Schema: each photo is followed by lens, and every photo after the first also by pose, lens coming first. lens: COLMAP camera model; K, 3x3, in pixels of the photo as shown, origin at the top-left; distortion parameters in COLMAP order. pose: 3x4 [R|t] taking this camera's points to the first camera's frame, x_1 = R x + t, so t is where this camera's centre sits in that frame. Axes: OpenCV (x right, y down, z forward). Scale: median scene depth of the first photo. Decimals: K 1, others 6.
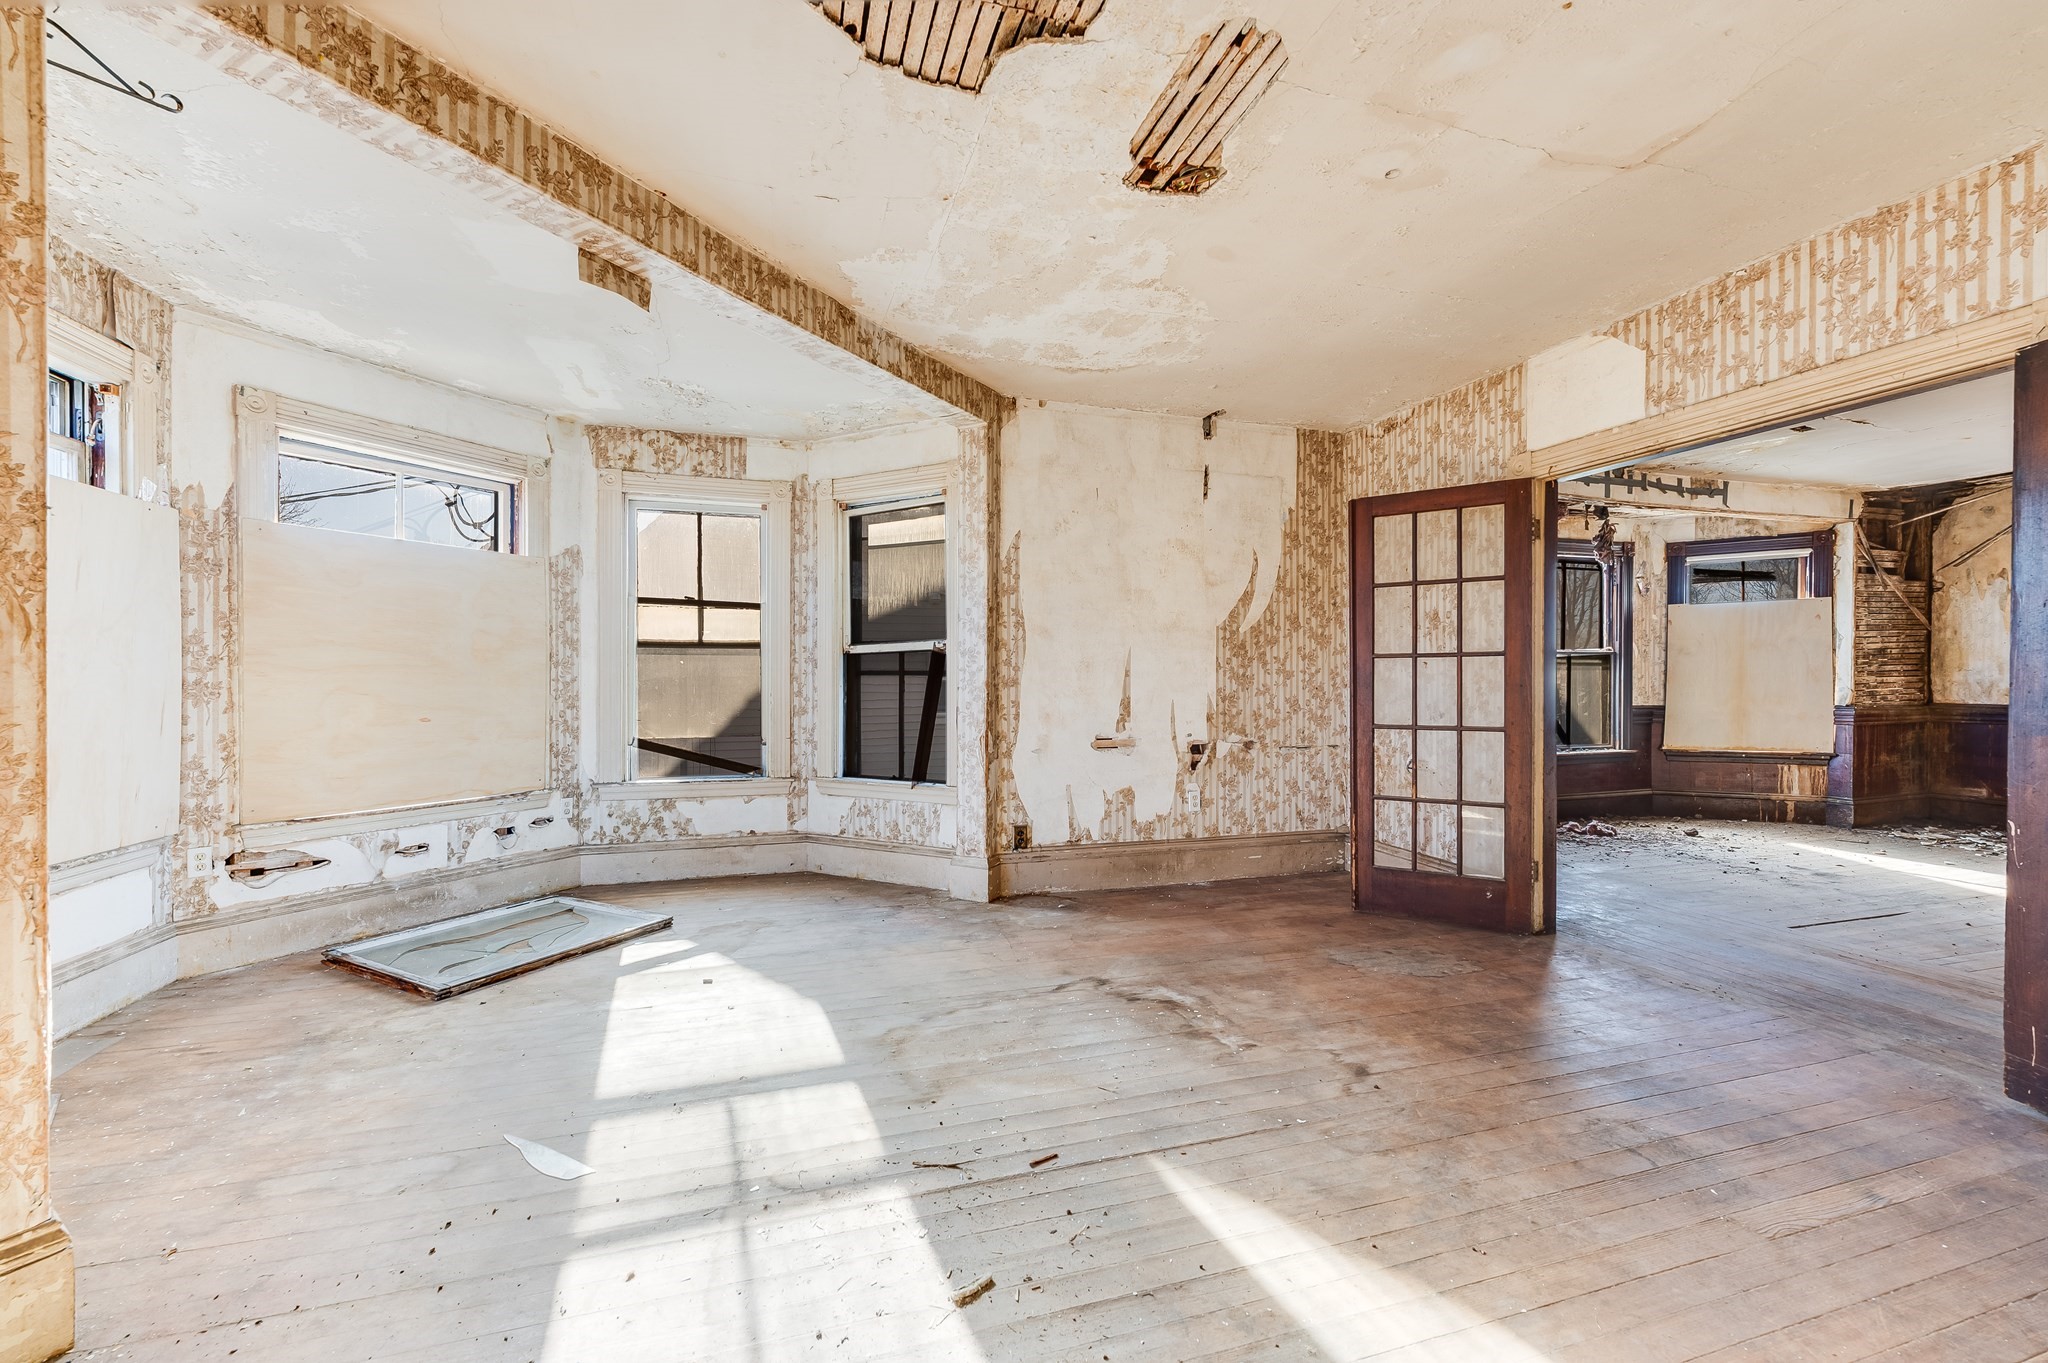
lens RADIAL K [[826.1, 0, 1017.7], [0, 826.1, 679.9], [0, 0, 1]] dist [-0.002122, 0.000009]
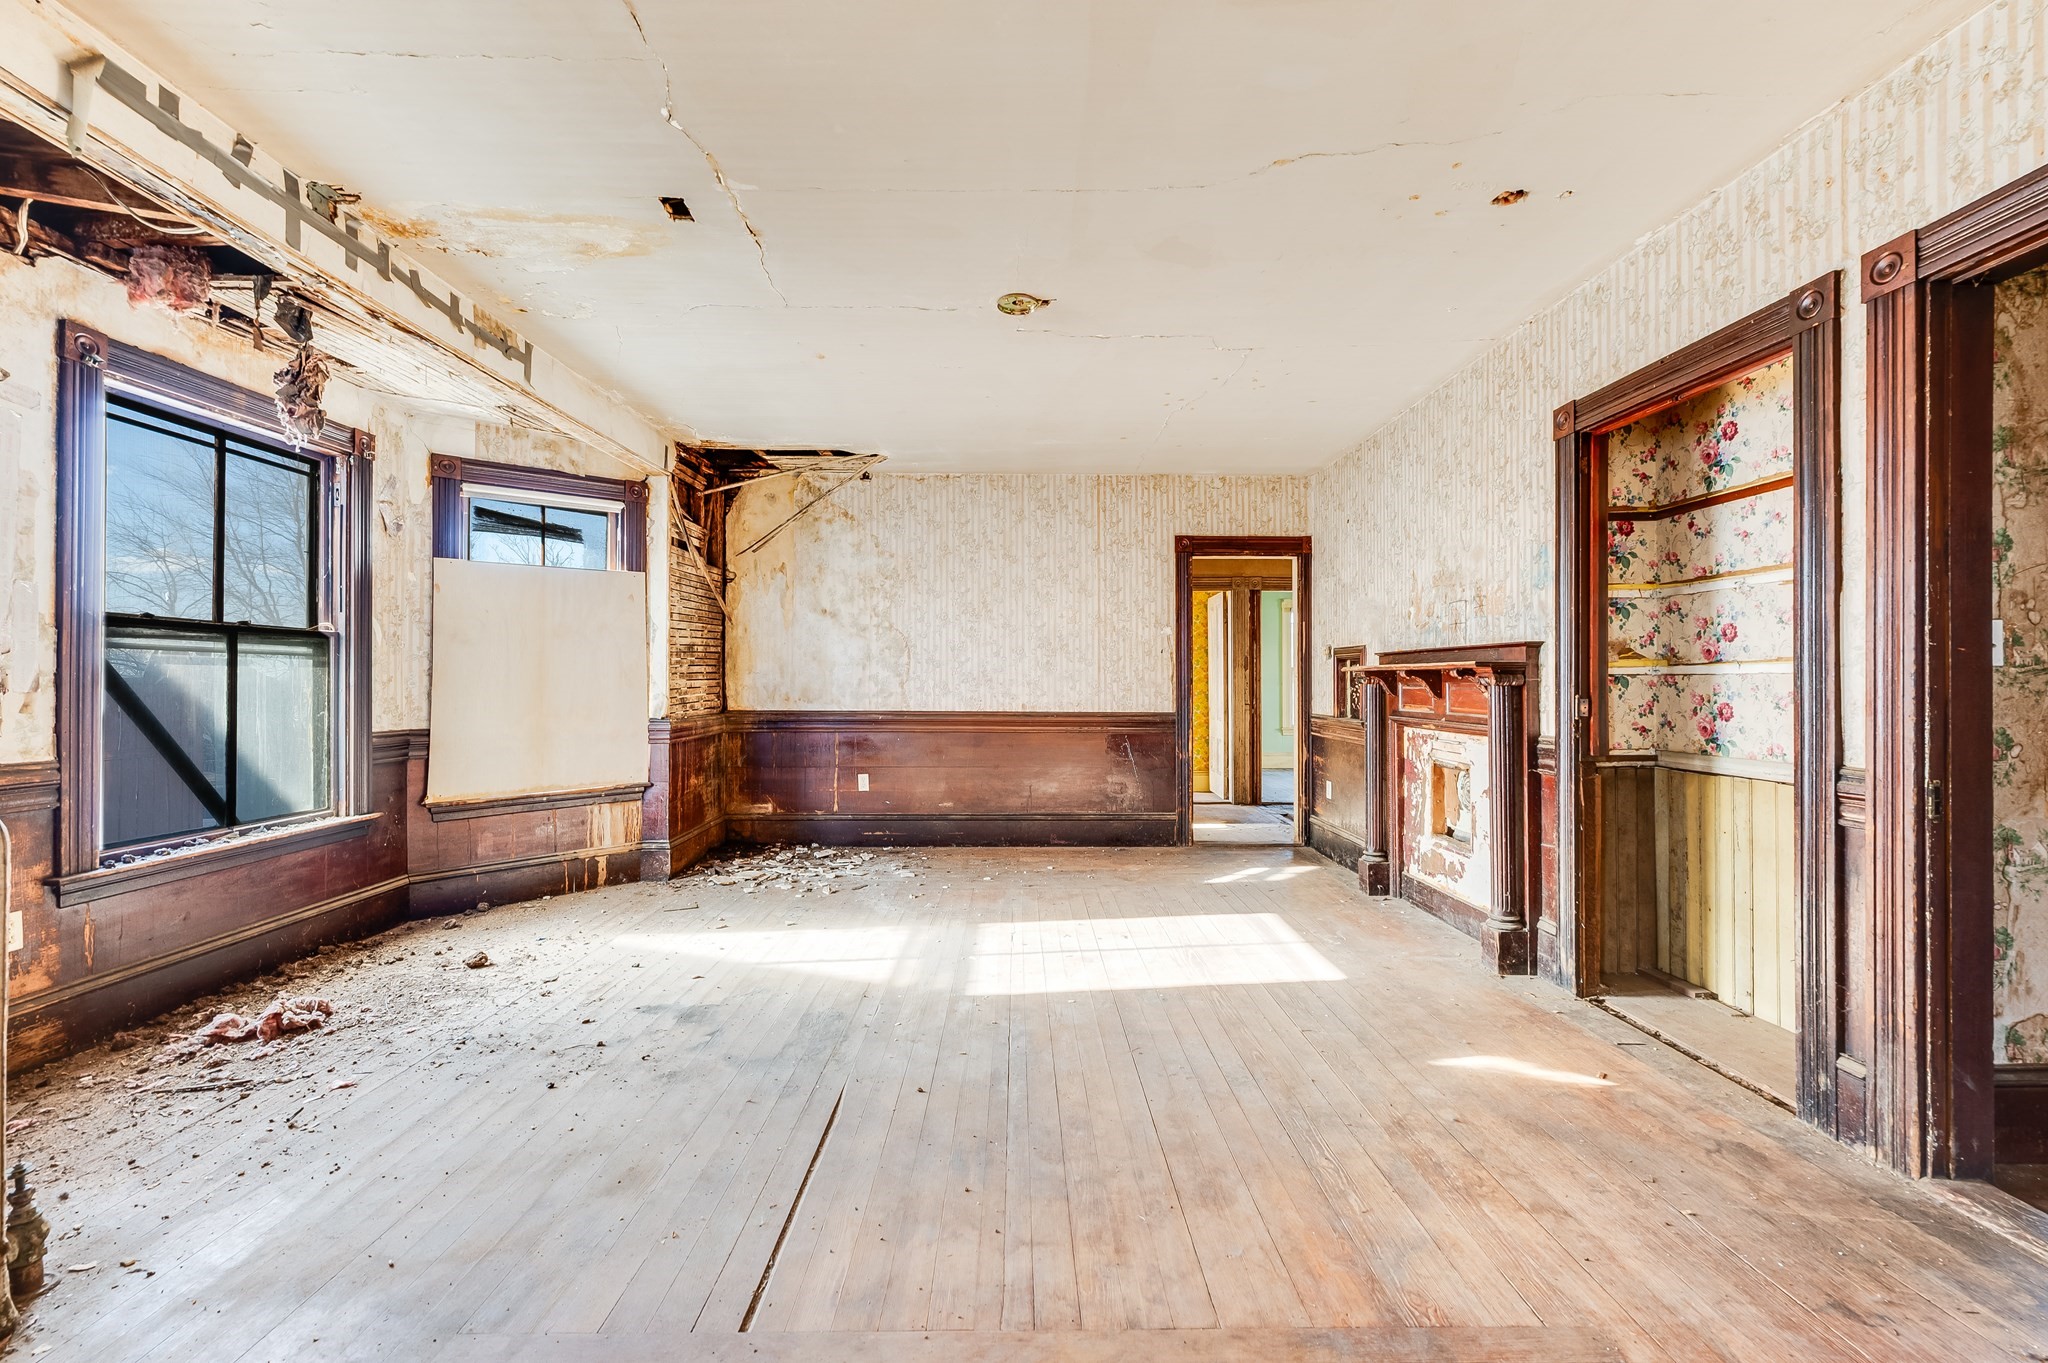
lens RADIAL K [[826.1, 0, 1016.0], [0, 826.1, 679.9], [0, 0, 1]] dist [-0.002122, 0.000009]
pose [[0.284730, 0.002173, 0.958605, 0.363621], [0.008008, 0.999957, -0.004646, 0.002307], [-0.958574, 0.008999, 0.284700, 0.461844]]
